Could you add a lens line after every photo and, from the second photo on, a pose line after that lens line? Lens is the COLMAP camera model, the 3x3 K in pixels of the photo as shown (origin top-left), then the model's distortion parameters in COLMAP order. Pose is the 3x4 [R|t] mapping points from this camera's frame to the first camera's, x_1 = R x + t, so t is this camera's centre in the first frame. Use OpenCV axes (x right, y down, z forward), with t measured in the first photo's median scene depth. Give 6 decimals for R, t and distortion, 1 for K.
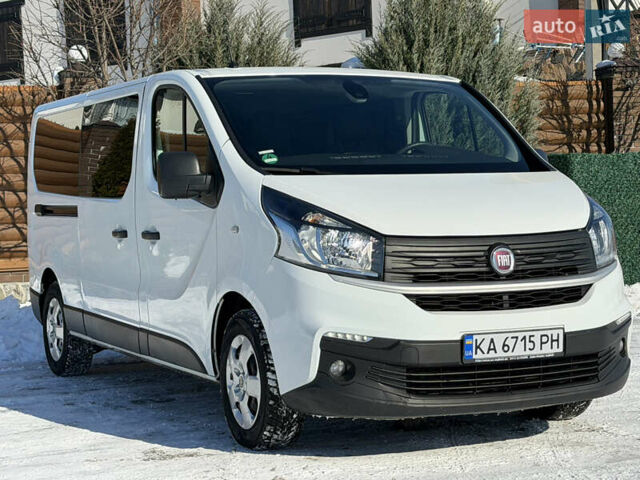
lens RADIAL K [[1369.0, 0, 320.7], [0, 1369.0, 239.5], [0, 0, 1]] dist [0.096221, 0.206574]
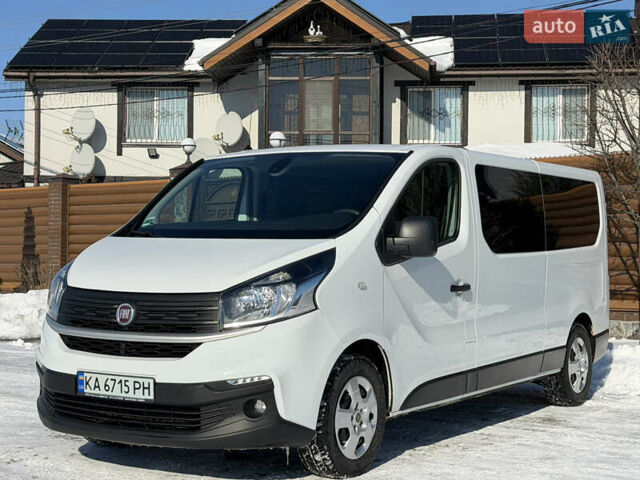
lens RADIAL K [[1124.5, 0, 323.1], [0, 1124.5, 241.6], [0, 0, 1]] dist [0.121616, 0.068210]
pose [[0.545082, 0.027572, -0.837929, 1.025921], [-0.049445, 0.998777, 0.000700, -0.055335], [0.836923, 0.041050, 0.545778, 0.603028]]
